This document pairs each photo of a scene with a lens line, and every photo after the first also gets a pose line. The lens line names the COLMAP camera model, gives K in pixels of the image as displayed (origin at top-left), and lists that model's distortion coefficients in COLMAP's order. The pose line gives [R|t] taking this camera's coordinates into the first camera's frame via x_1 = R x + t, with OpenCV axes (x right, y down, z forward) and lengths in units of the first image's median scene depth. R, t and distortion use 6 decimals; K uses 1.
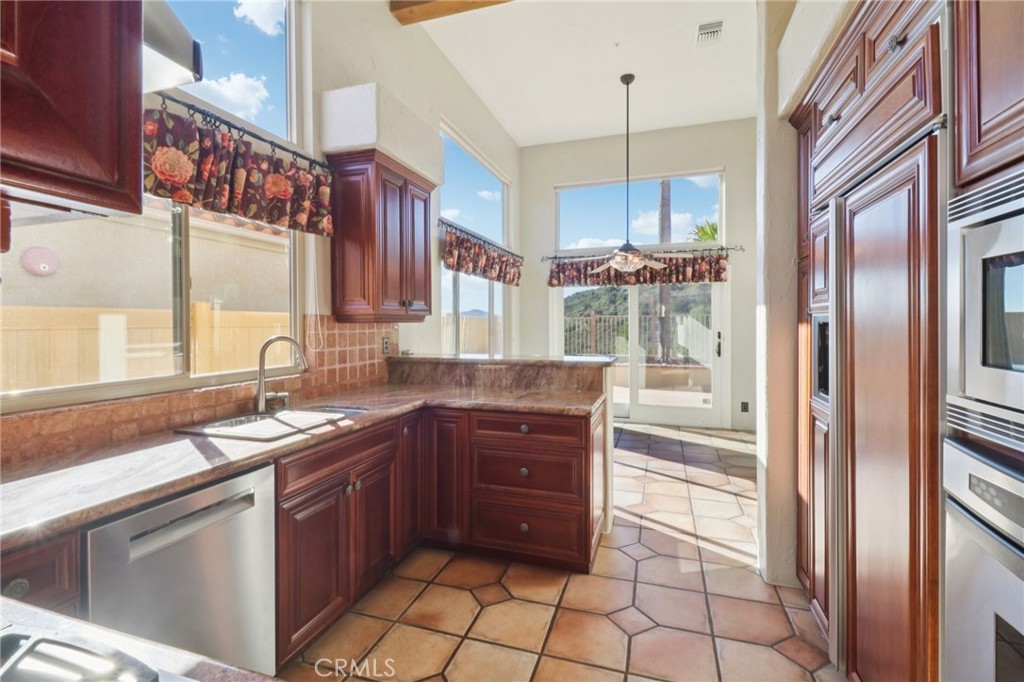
lens RADIAL K [[468.5, 0, 502.5], [0, 468.5, 322.8], [0, 0, 1]] dist [-0.016837, -0.001182]
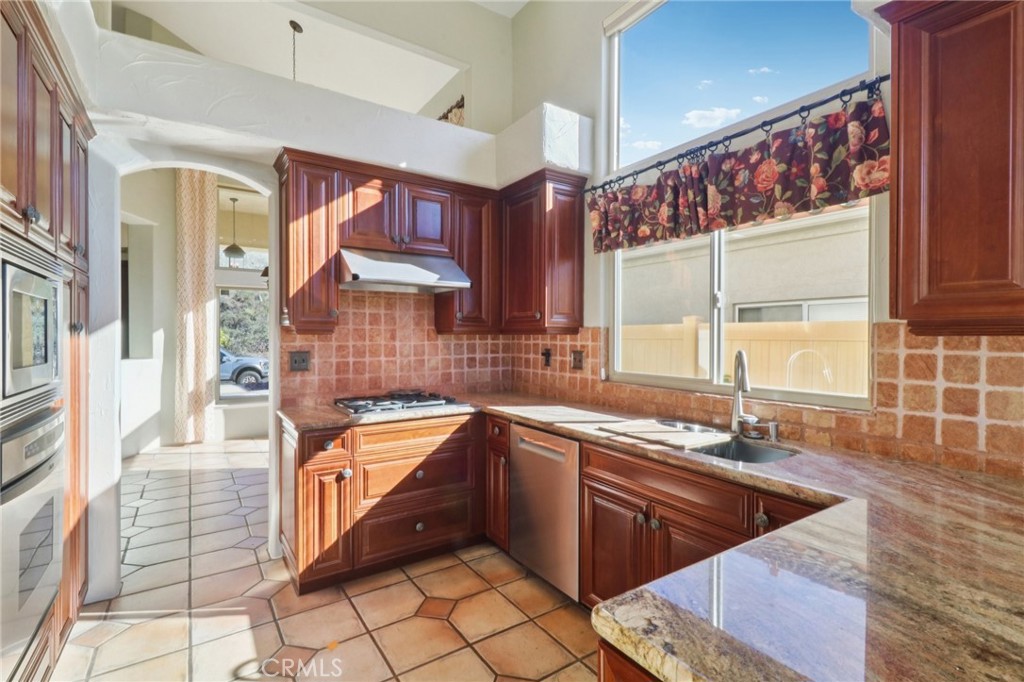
lens RADIAL K [[468.5, 0, 509.9], [0, 468.5, 342.2], [0, 0, 1]] dist [-0.016837, -0.001182]
pose [[-0.620652, 0.008264, -0.784043, 0.501892], [-0.003285, 0.999908, 0.013140, 0.003276], [0.784079, 0.010731, -0.620568, 1.260012]]
